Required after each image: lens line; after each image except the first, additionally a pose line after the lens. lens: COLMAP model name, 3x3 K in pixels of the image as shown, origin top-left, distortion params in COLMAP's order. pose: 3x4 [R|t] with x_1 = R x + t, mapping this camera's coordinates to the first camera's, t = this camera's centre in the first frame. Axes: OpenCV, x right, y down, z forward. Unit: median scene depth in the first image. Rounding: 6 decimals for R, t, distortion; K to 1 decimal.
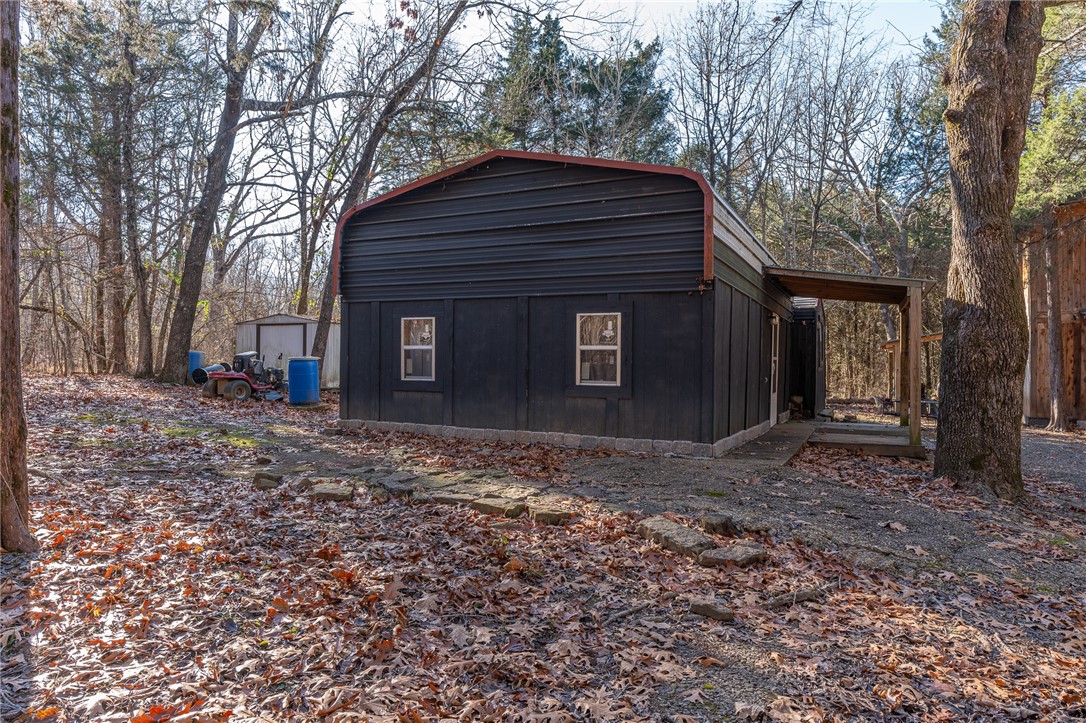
lens RADIAL K [[669.8, 0, 543.0], [0, 669.8, 361.5], [0, 0, 1]] dist [0.002906, 0.002599]
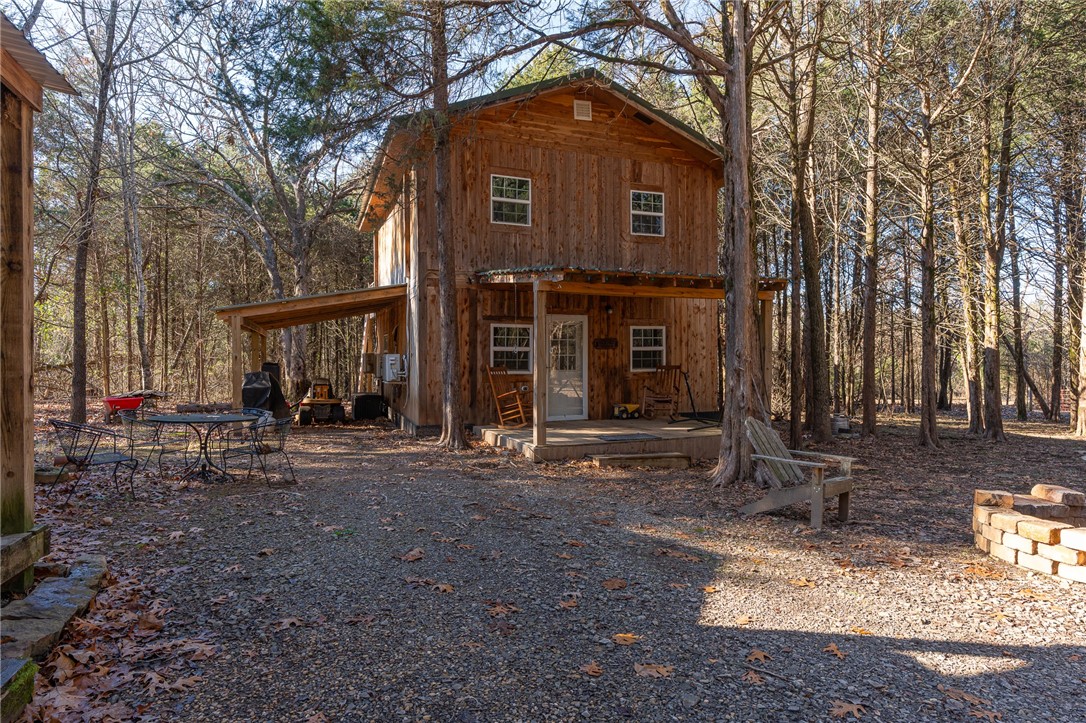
lens RADIAL K [[626.3, 0, 543.0], [0, 626.3, 361.5], [0, 0, 1]] dist [0.000070, 0.003394]
pose [[0.691174, -0.004344, 0.722675, 0.649972], [0.002979, 0.999991, 0.003162, 0.030798], [-0.722682, -0.000033, 0.691180, 0.863463]]
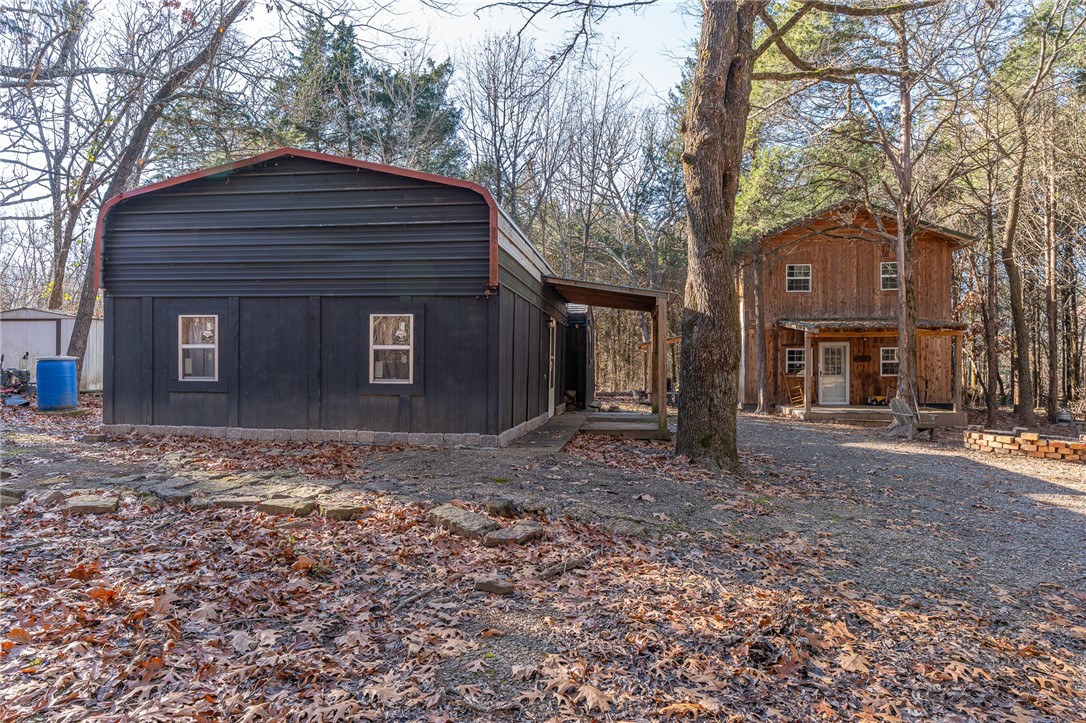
lens RADIAL K [[626.3, 0, 543.0], [0, 626.3, 361.5], [0, 0, 1]] dist [0.000070, 0.003394]
pose [[0.951053, -0.003516, 0.309009, 0.005288], [0.002997, 0.999993, 0.002152, 0.000069], [-0.309014, -0.001120, 0.951057, -0.001657]]
